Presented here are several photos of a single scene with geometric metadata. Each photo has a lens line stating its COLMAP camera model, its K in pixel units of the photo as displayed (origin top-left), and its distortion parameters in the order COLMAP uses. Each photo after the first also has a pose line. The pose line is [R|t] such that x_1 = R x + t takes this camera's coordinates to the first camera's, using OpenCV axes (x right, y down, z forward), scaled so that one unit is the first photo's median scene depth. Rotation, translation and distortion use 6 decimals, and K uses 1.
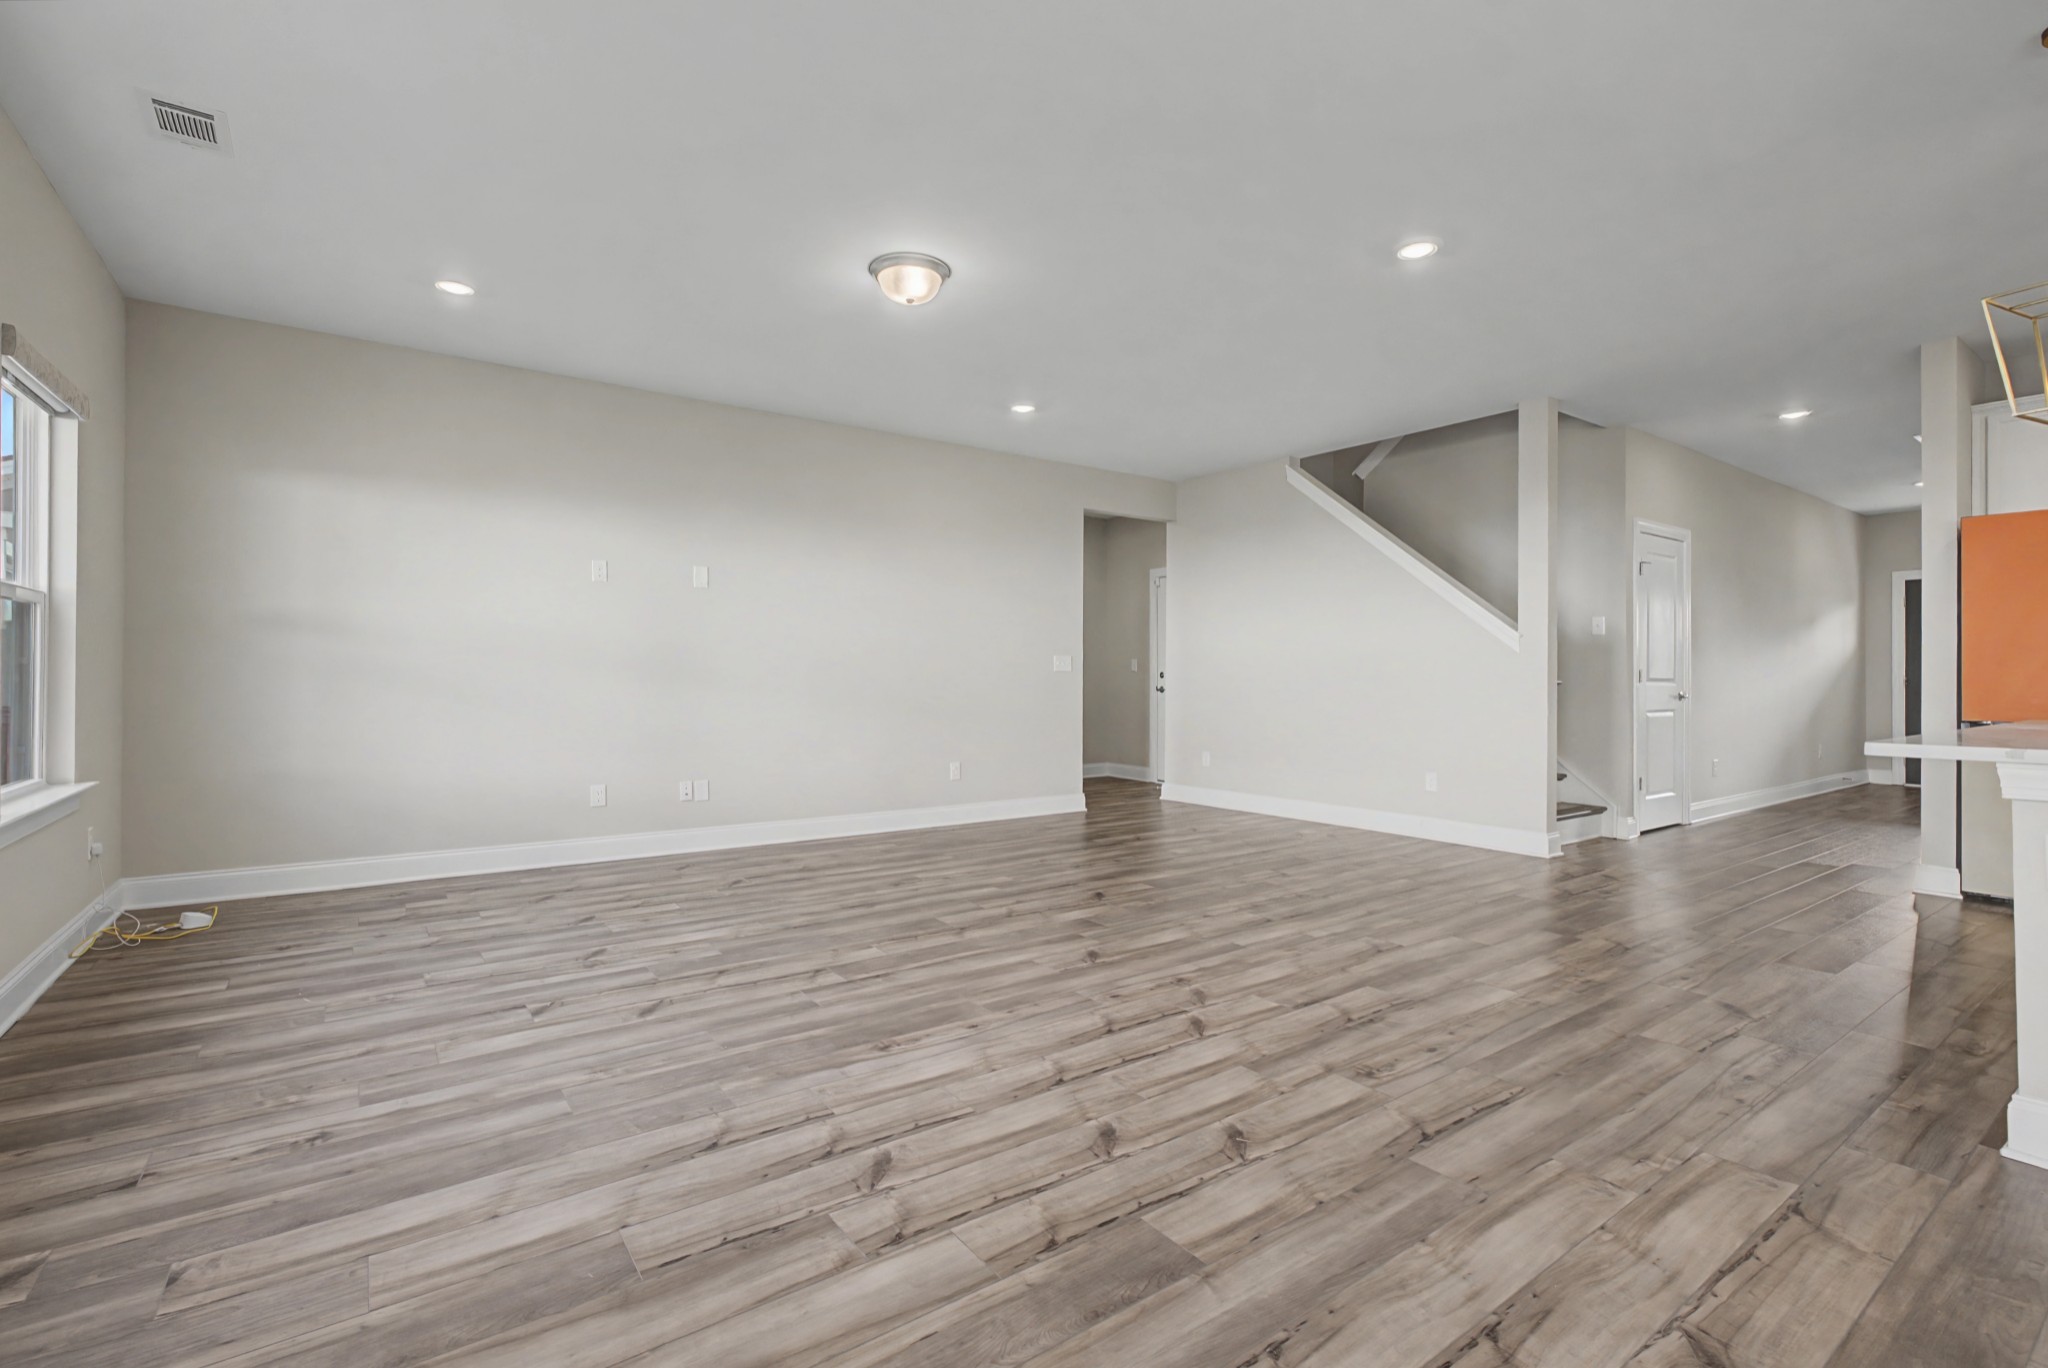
lens RADIAL K [[936.7, 0, 1024.0], [0, 936.7, 684.0], [0, 0, 1]] dist [-0.003149, 0.000055]
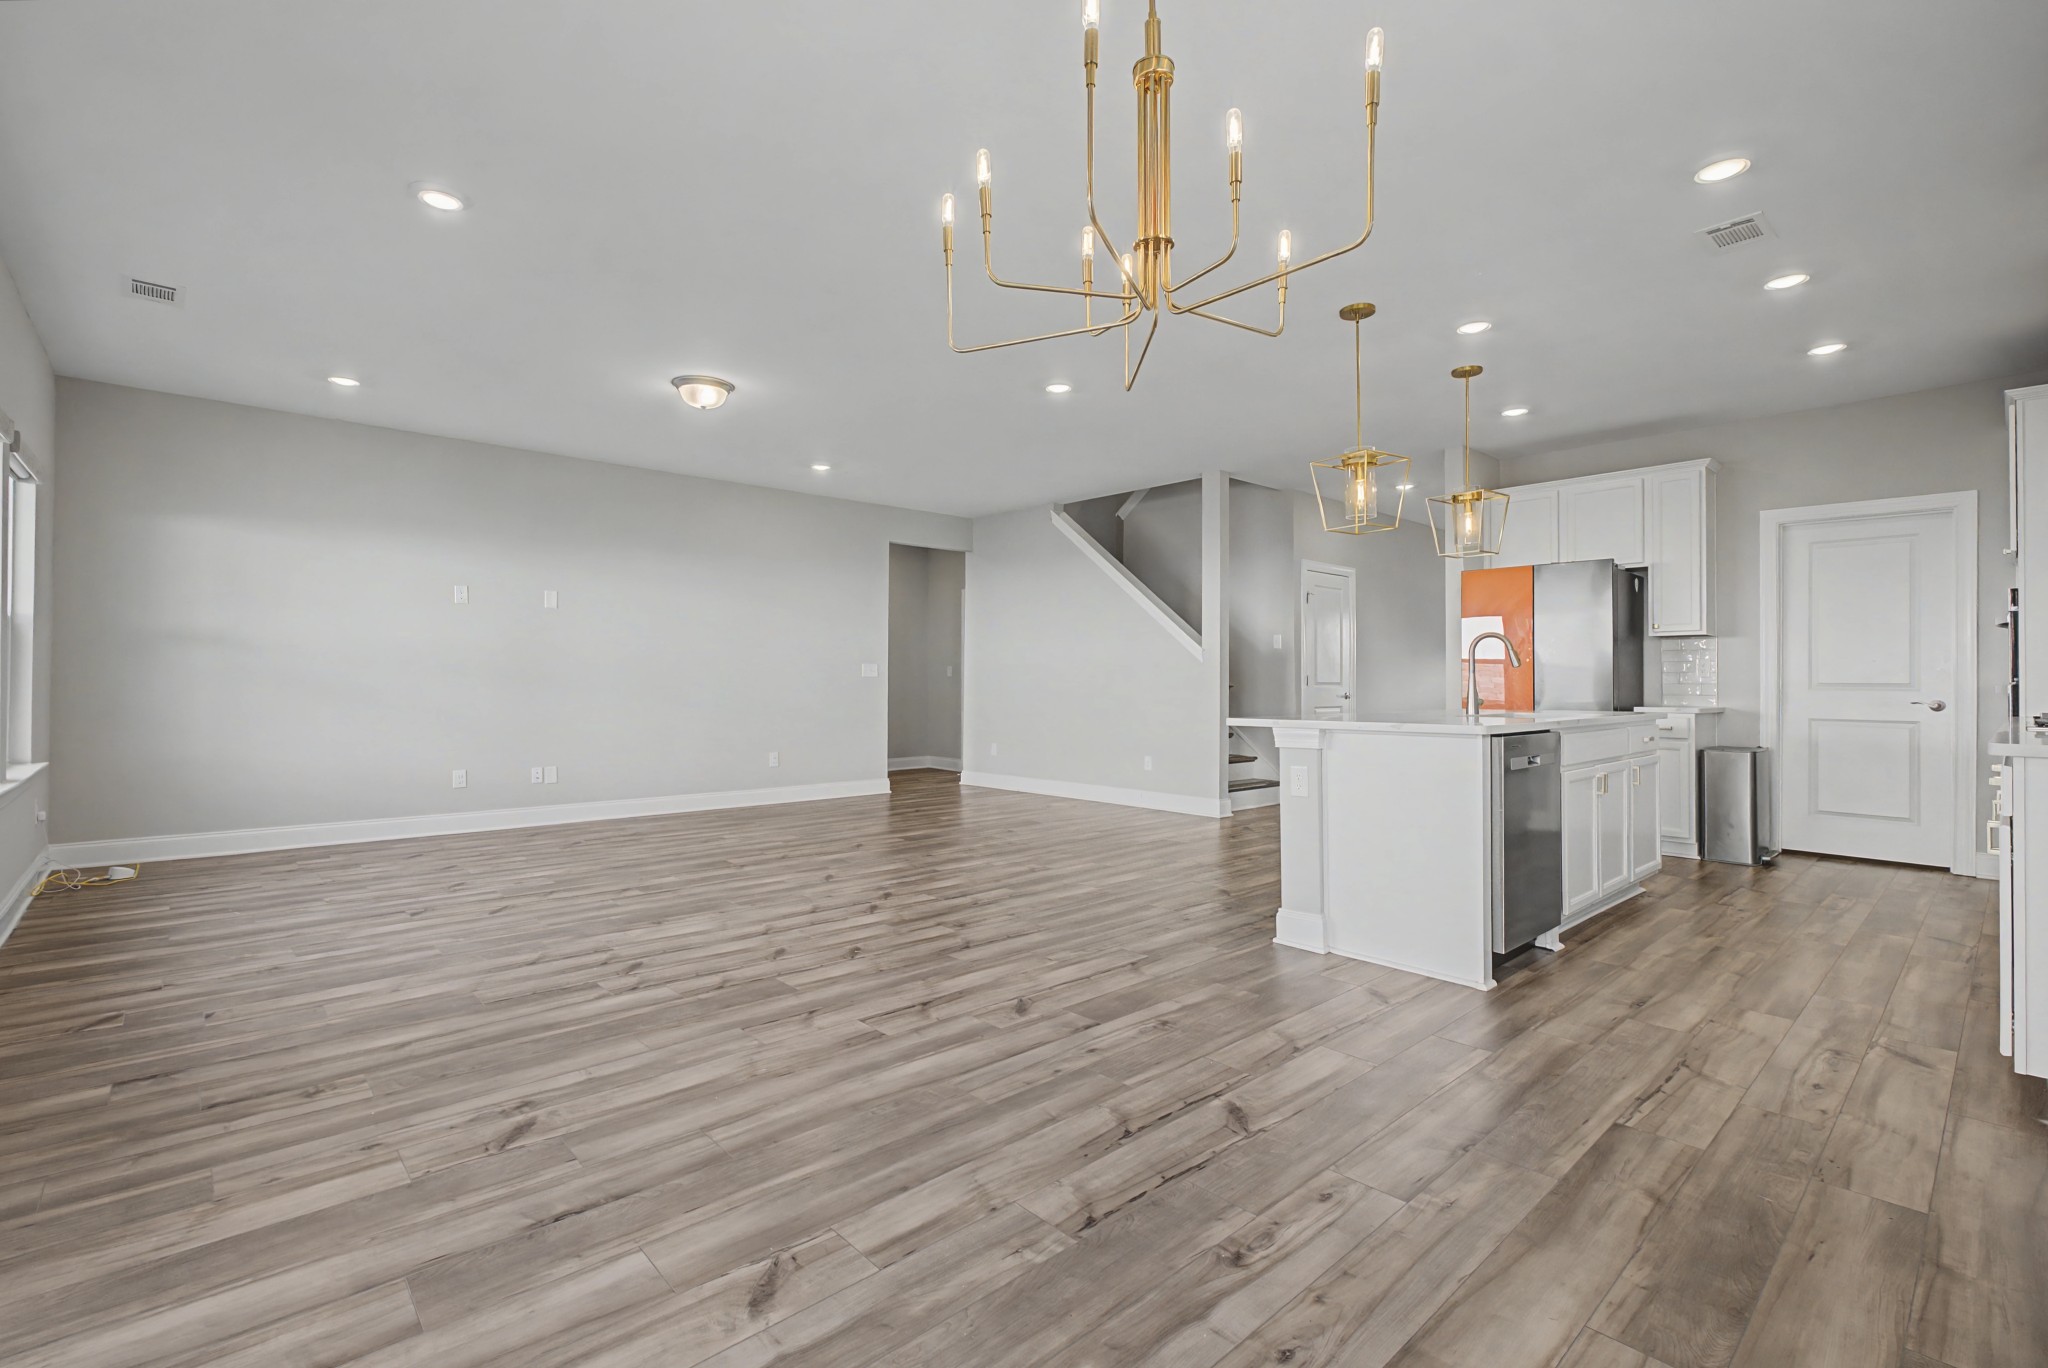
lens RADIAL K [[917.5, 0, 1008.9], [0, 917.5, 679.2], [0, 0, 1]] dist [-0.000776, 0.000114]
pose [[0.993552, 0.000569, 0.113377, 0.170401], [0.000636, 0.999944, -0.010593, 0.003756], [-0.113377, 0.010597, 0.993496, -0.380583]]
